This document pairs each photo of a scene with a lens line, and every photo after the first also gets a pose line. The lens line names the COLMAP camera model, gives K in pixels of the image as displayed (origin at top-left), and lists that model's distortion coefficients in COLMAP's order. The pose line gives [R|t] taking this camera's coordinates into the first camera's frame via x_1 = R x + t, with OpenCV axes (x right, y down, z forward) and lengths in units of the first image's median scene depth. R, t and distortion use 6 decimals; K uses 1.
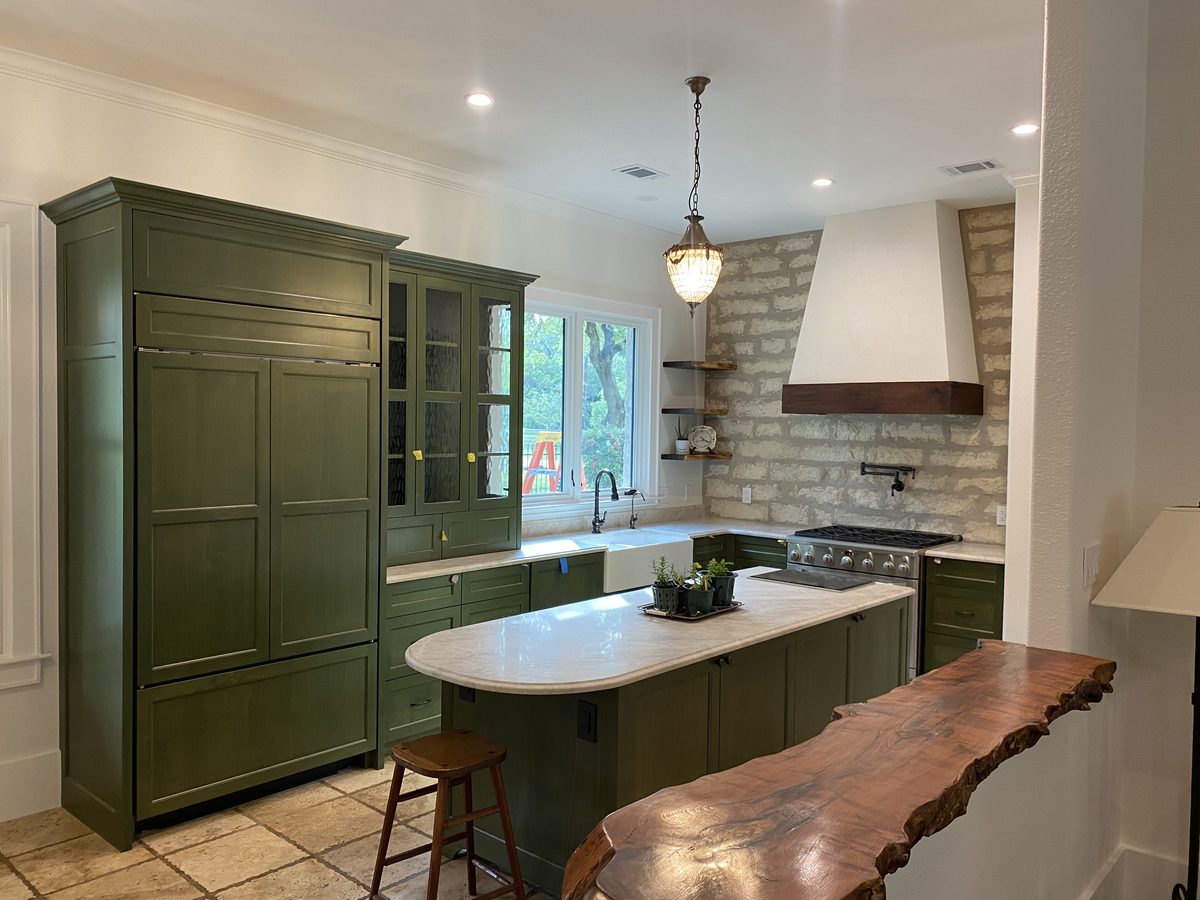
lens RADIAL K [[919.6, 0, 599.7], [0, 919.6, 450.7], [0, 0, 1]] dist [0.038757, -0.014972]
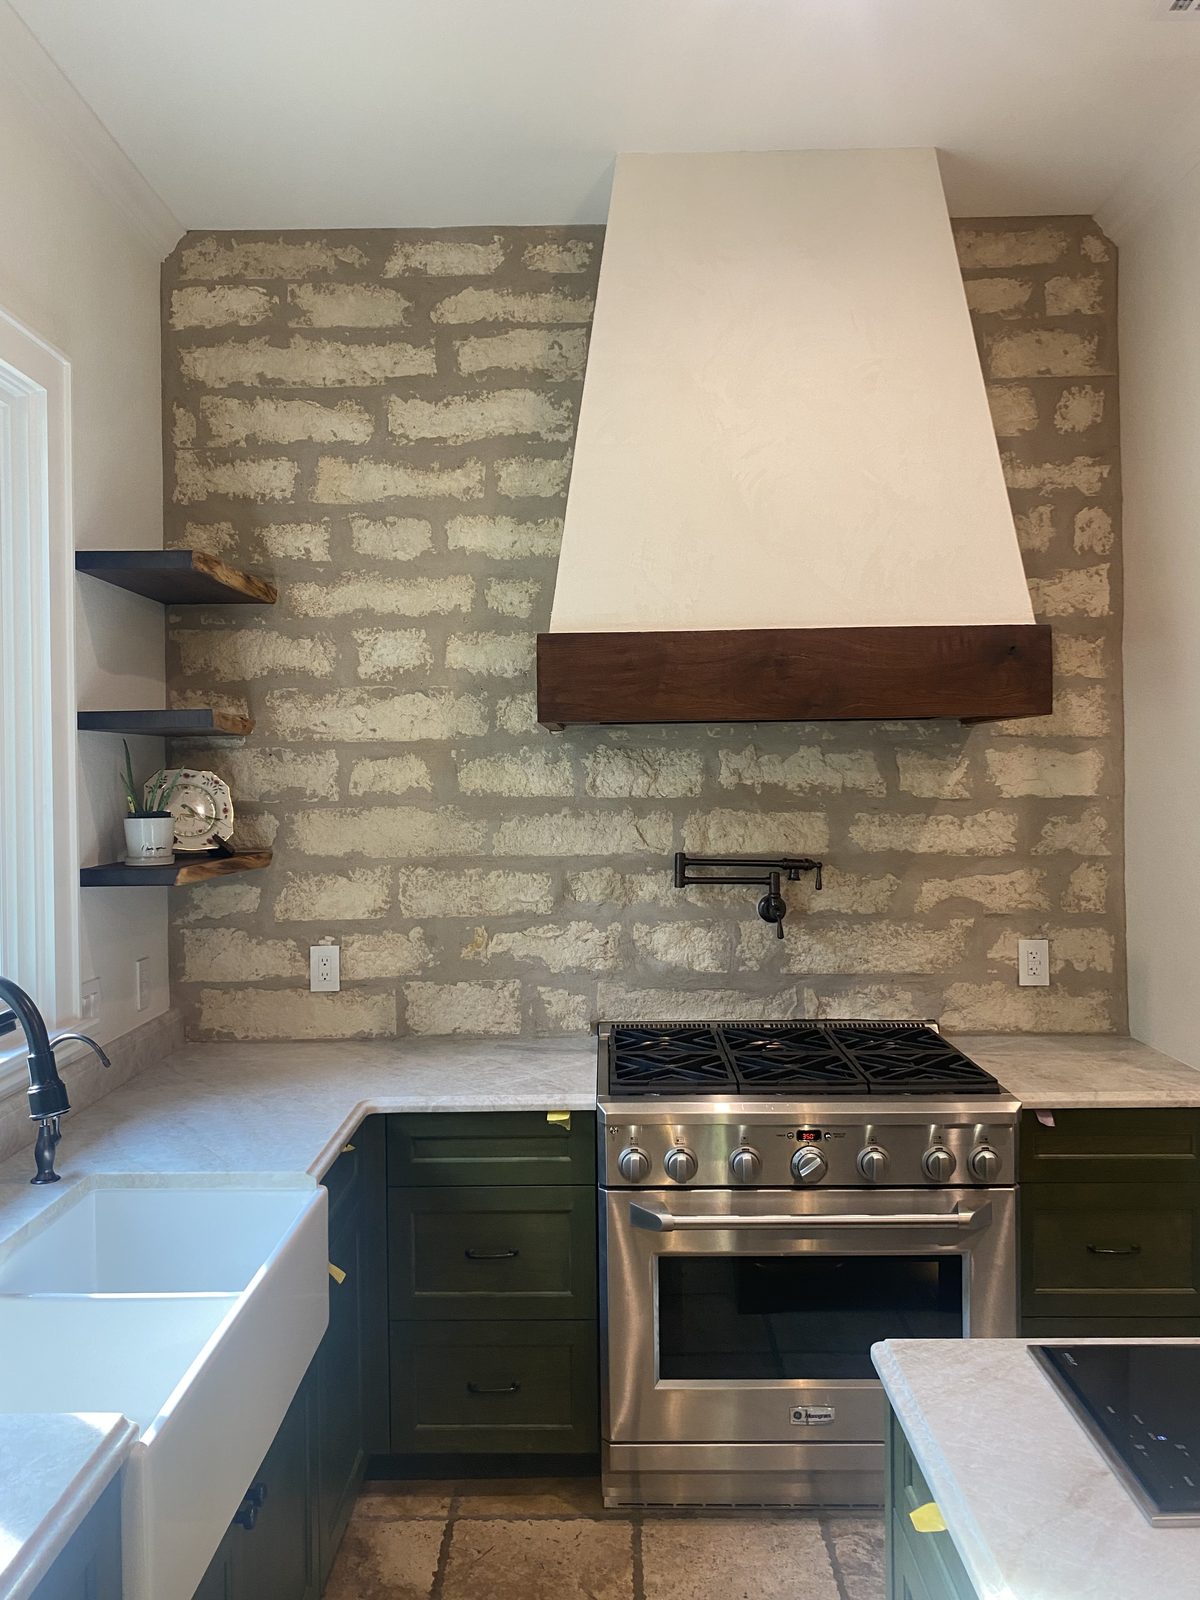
lens RADIAL K [[1226.1, 0, 597.2], [0, 1226.1, 778.1], [0, 0, 1]] dist [0.038757, -0.014972]
pose [[0.753395, -0.028166, 0.656965, -0.066031], [0.043668, 0.999020, -0.007246, -0.015387], [-0.656117, 0.034148, 0.753886, 0.606152]]
